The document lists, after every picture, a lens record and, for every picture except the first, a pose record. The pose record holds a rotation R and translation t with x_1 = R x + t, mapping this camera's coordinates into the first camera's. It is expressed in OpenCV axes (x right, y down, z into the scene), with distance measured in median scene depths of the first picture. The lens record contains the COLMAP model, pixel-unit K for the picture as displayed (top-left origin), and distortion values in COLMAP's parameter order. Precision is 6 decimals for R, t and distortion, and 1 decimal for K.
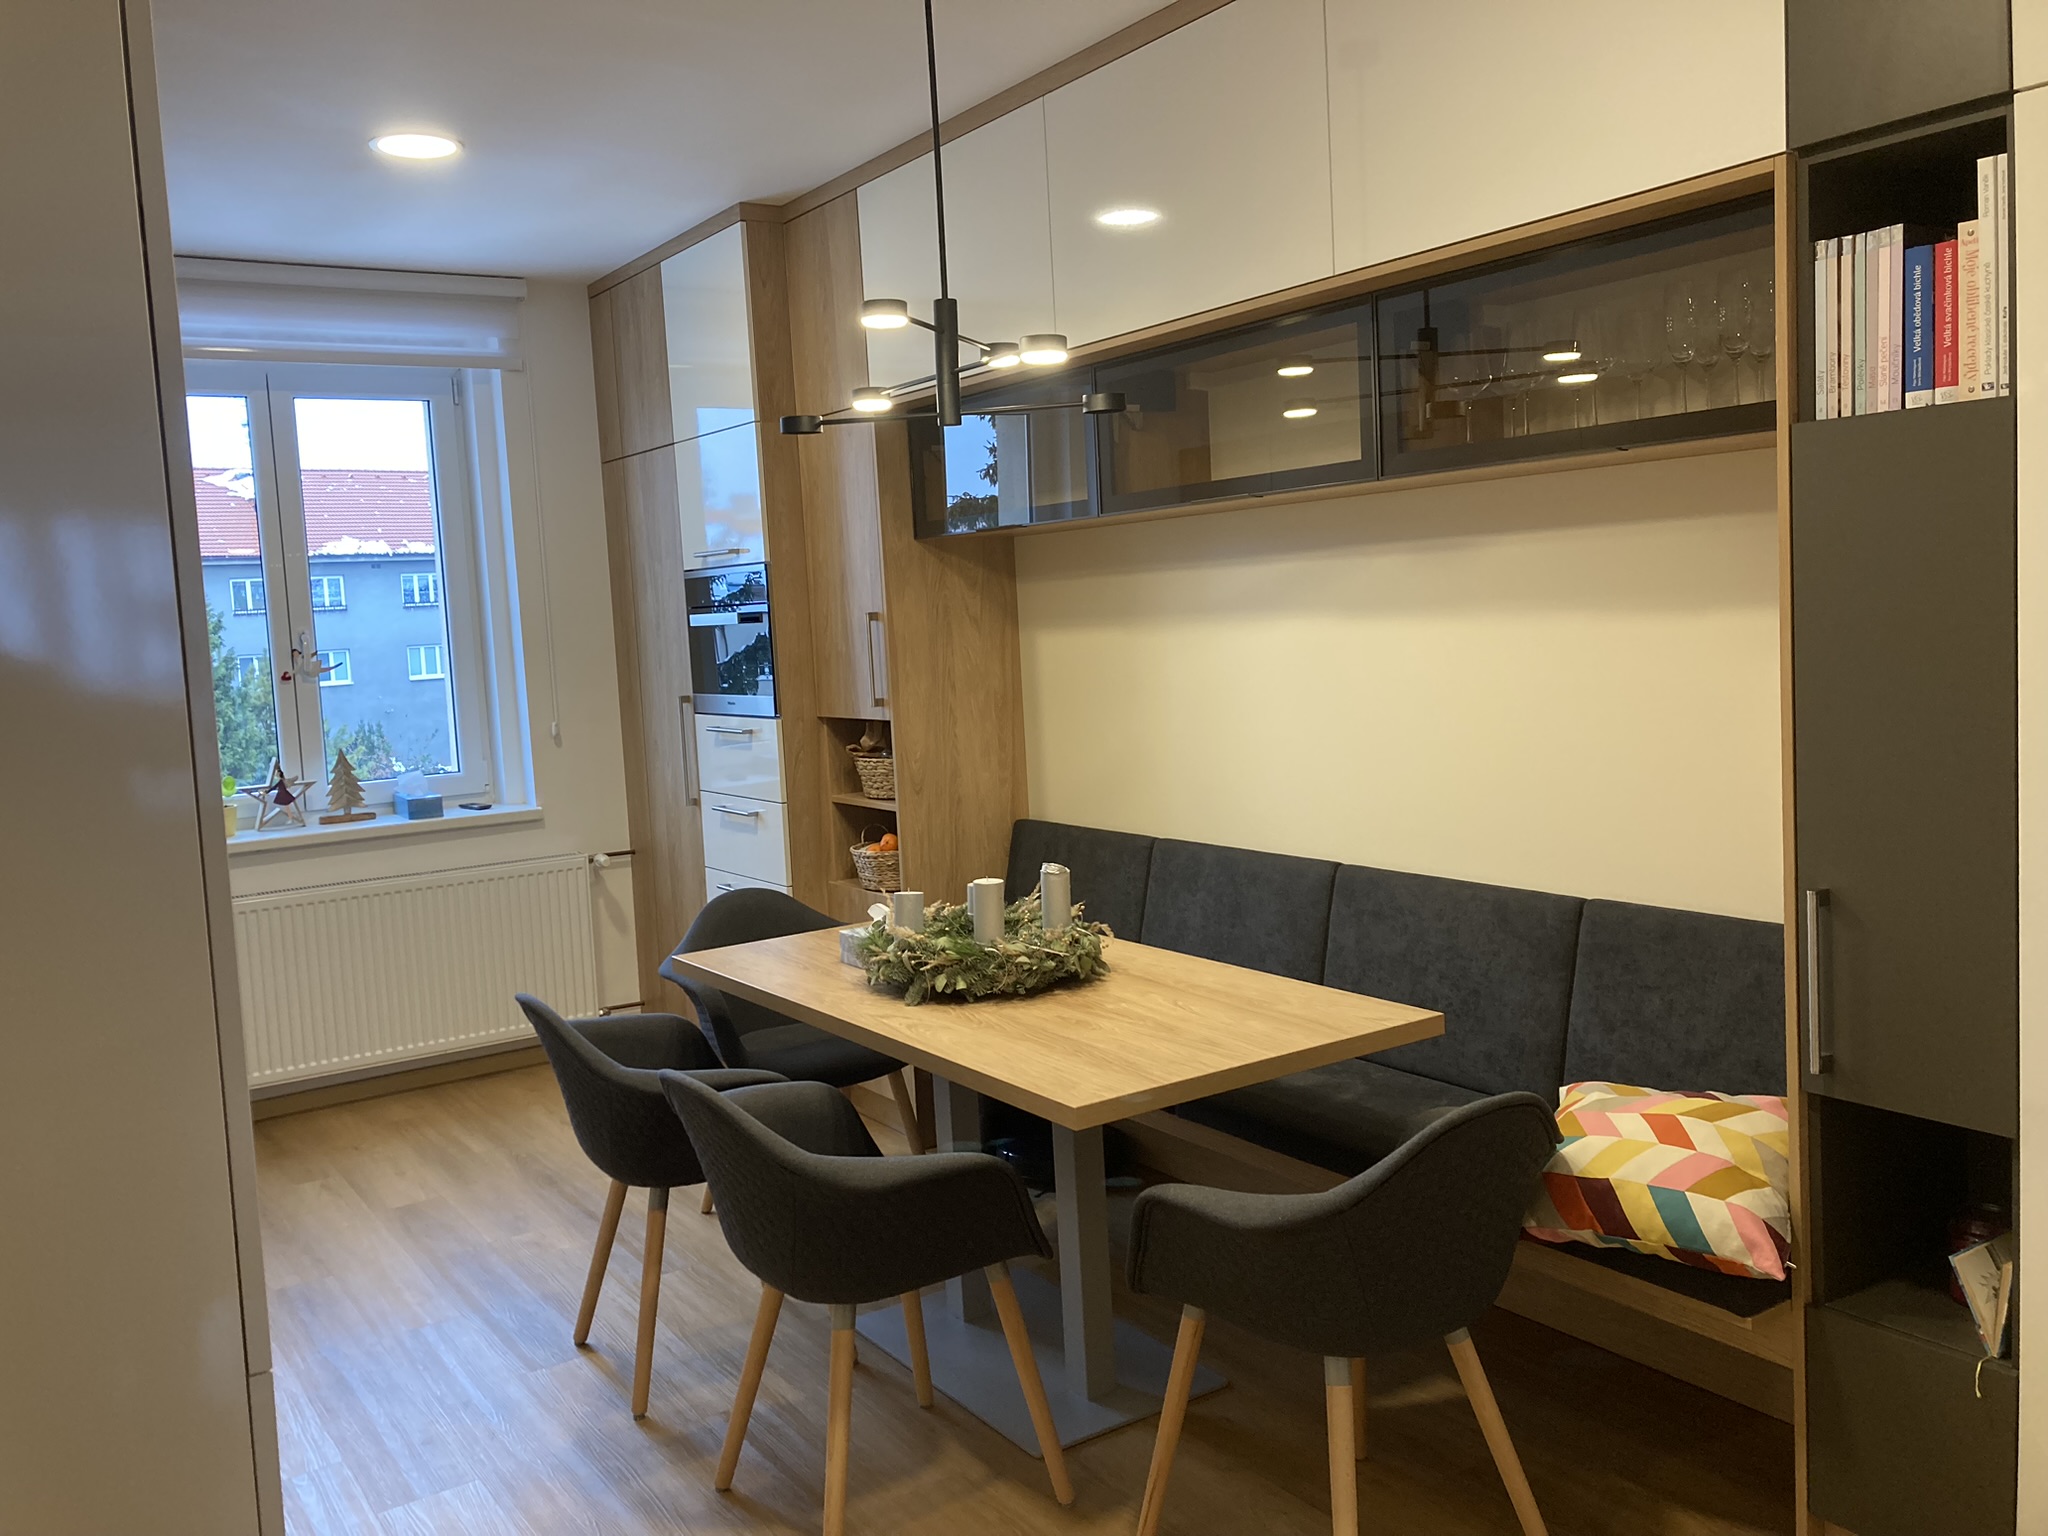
lens RADIAL K [[1696.5, 0, 1022.5], [0, 1696.5, 749.8], [0, 0, 1]] dist [0.026428, -0.001348]
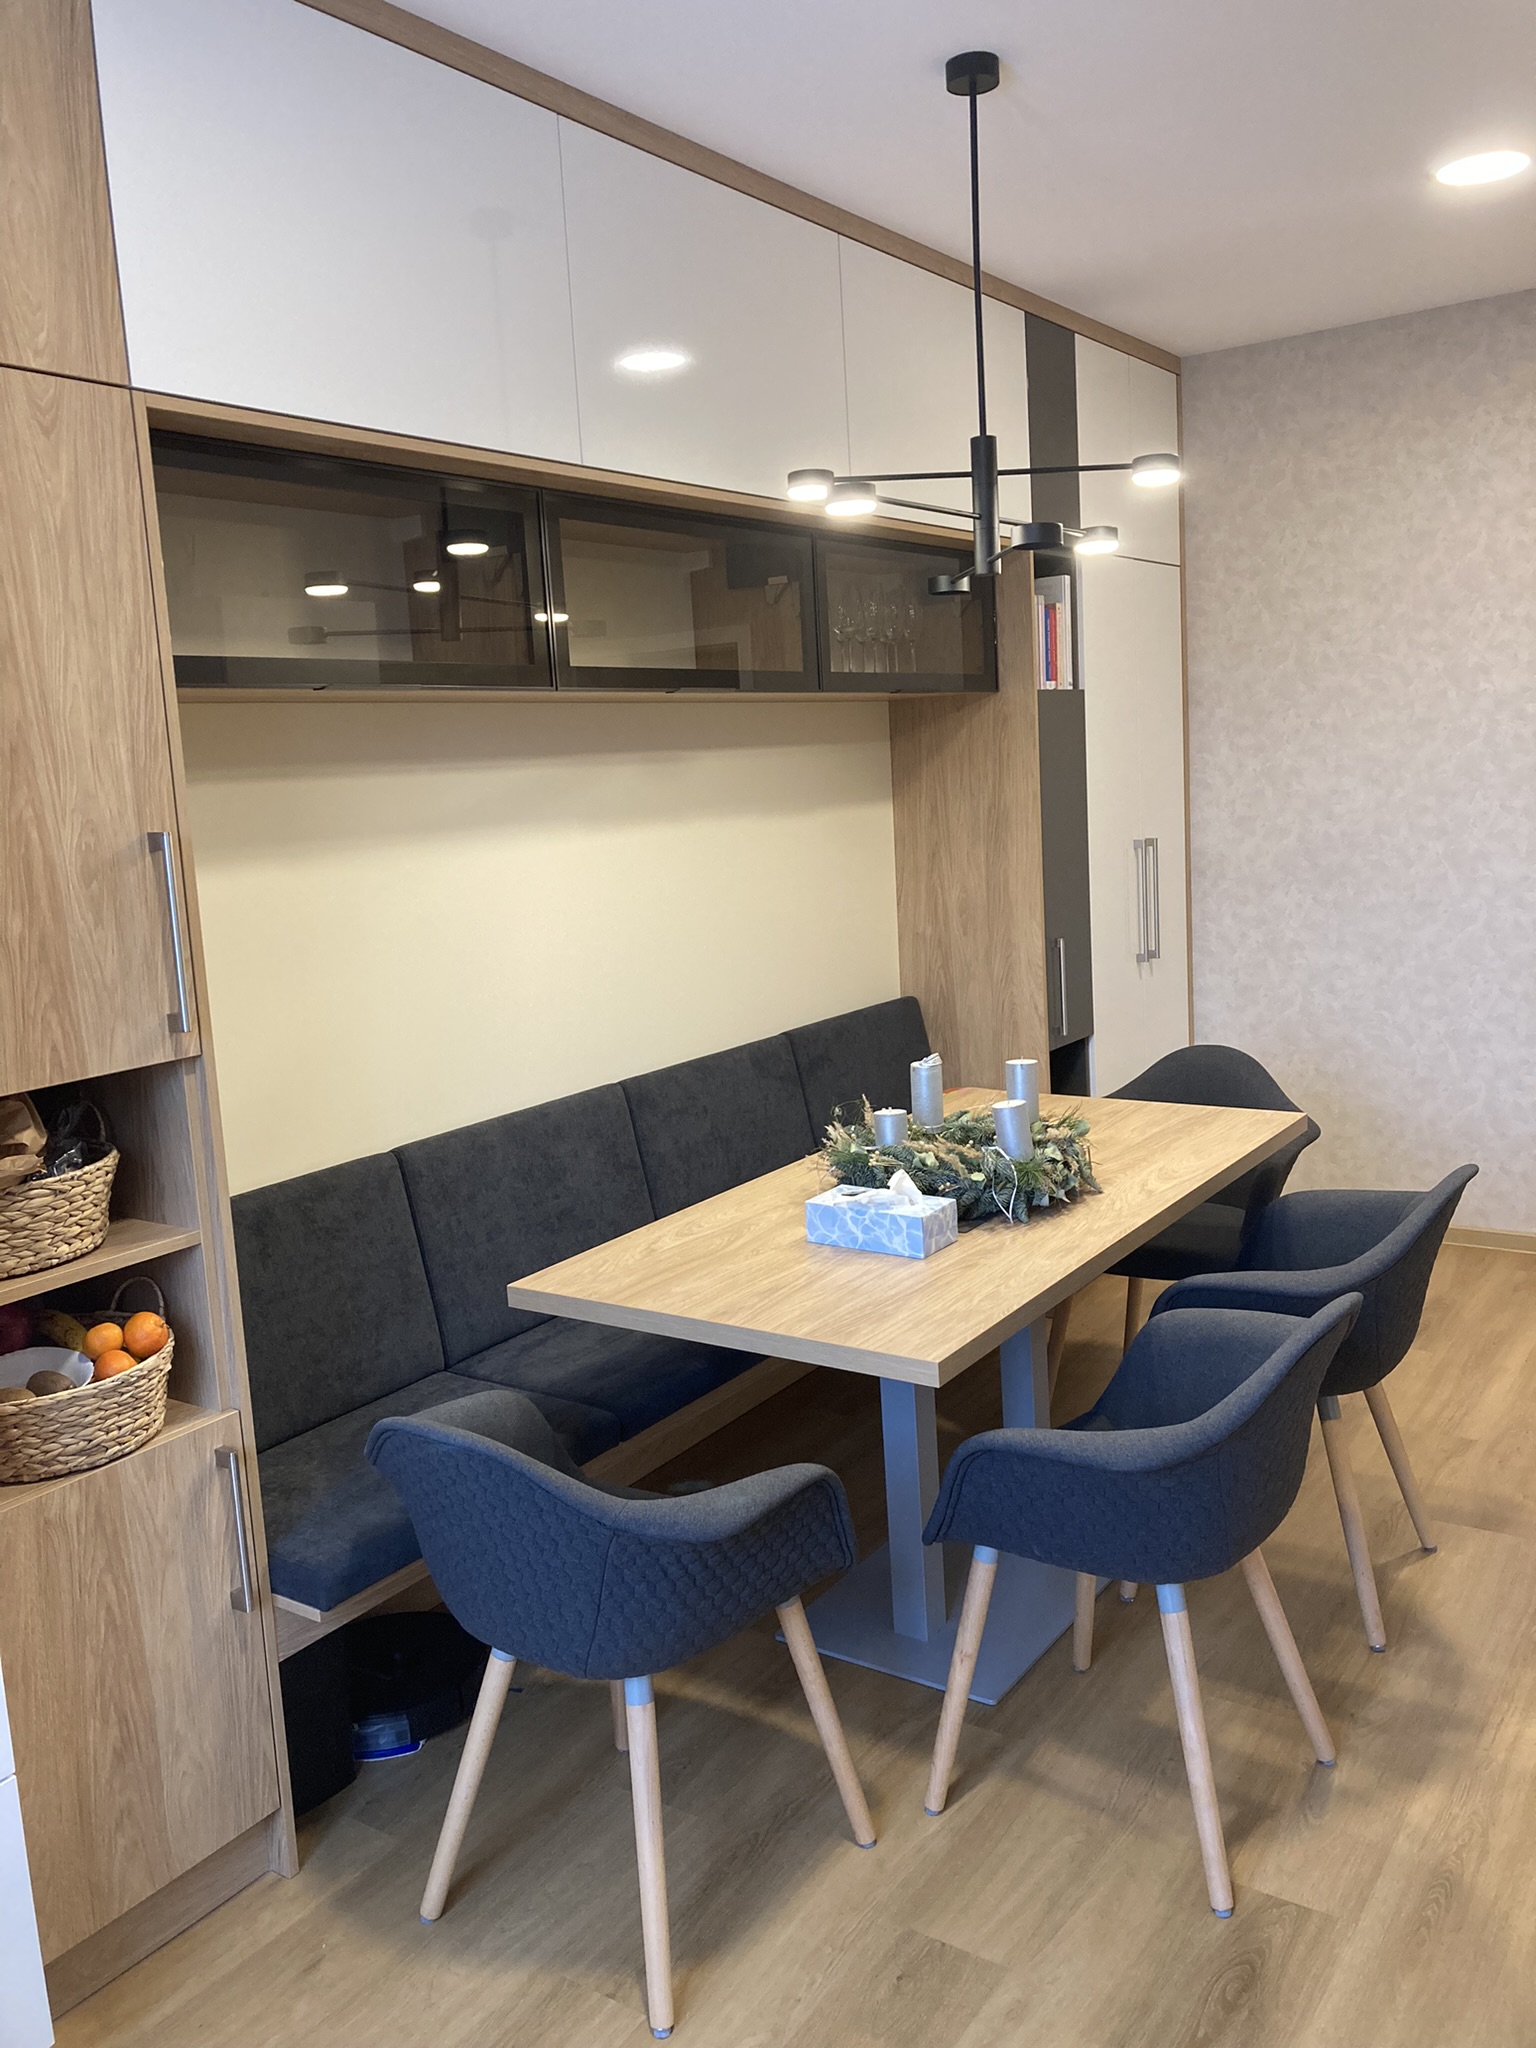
lens RADIAL K [[1691.4, 0, 765.7], [0, 1691.4, 1012.5], [0, 0, 1]] dist [0.150267, 0.001126]
pose [[-0.373757, -0.060026, 0.925582, -0.811920], [0.163239, 0.978071, 0.129347, -0.091876], [-0.913049, 0.199436, -0.355762, 1.374078]]
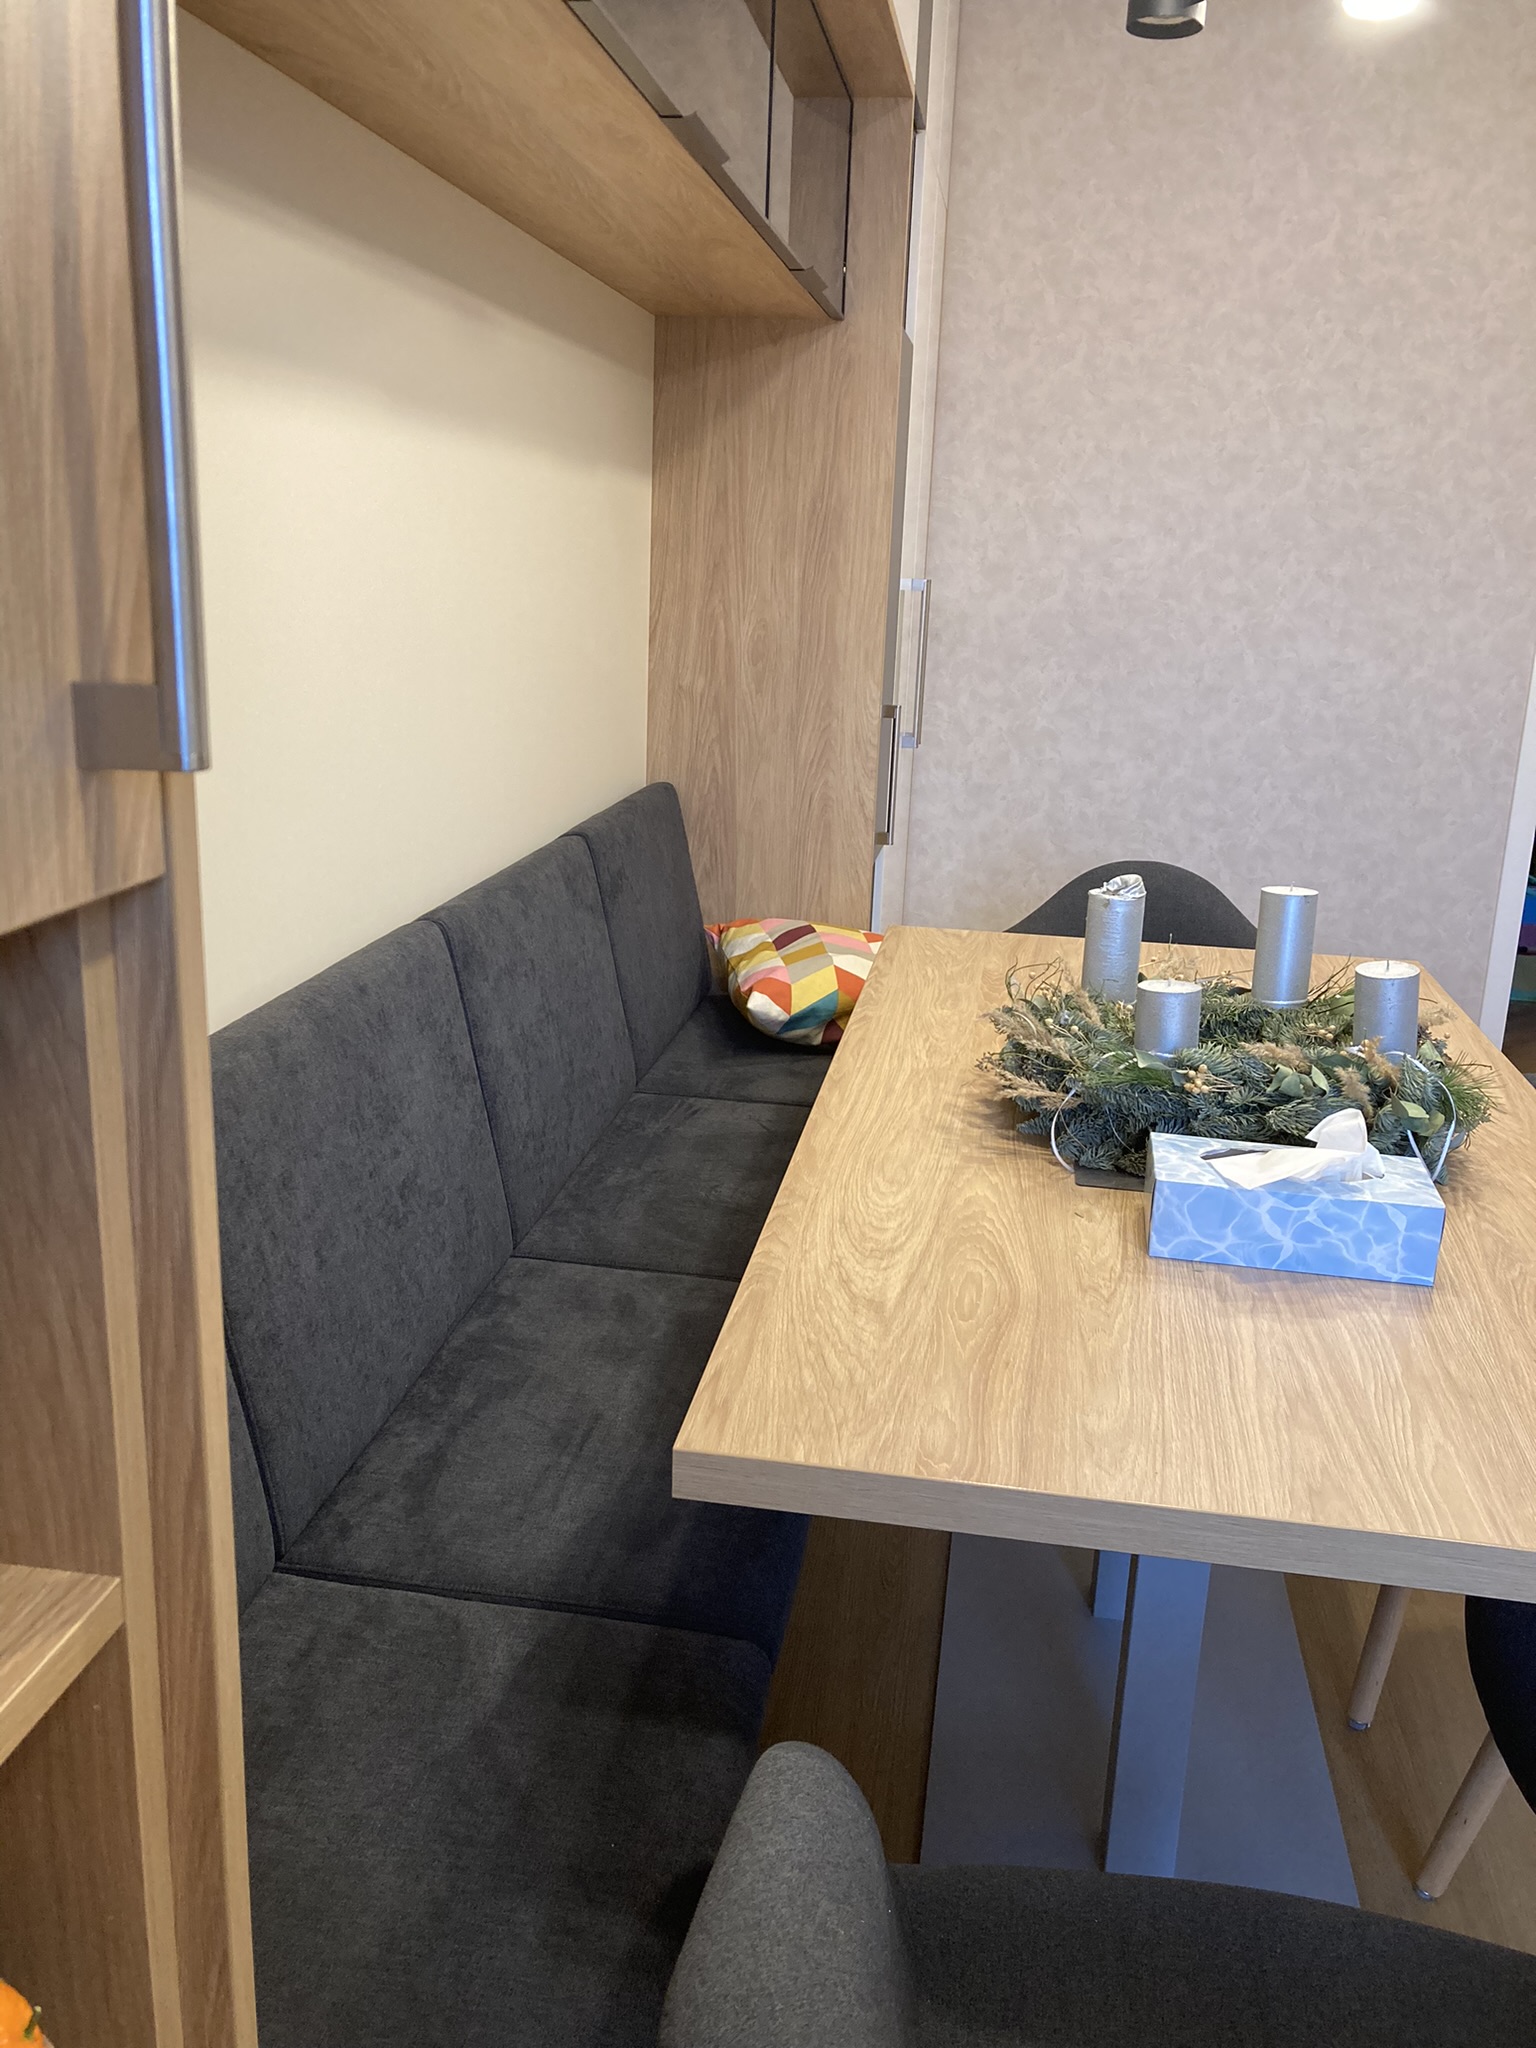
lens RADIAL K [[1696.5, 0, 768.0], [0, 1696.5, 1024.0], [0, 0, 1]] dist [0.026428, -0.001348]
pose [[-0.741945, -0.152157, 0.652966, -0.254961], [0.067061, 0.952182, 0.298081, -0.054616], [-0.667098, 0.264949, -0.696263, 1.415845]]
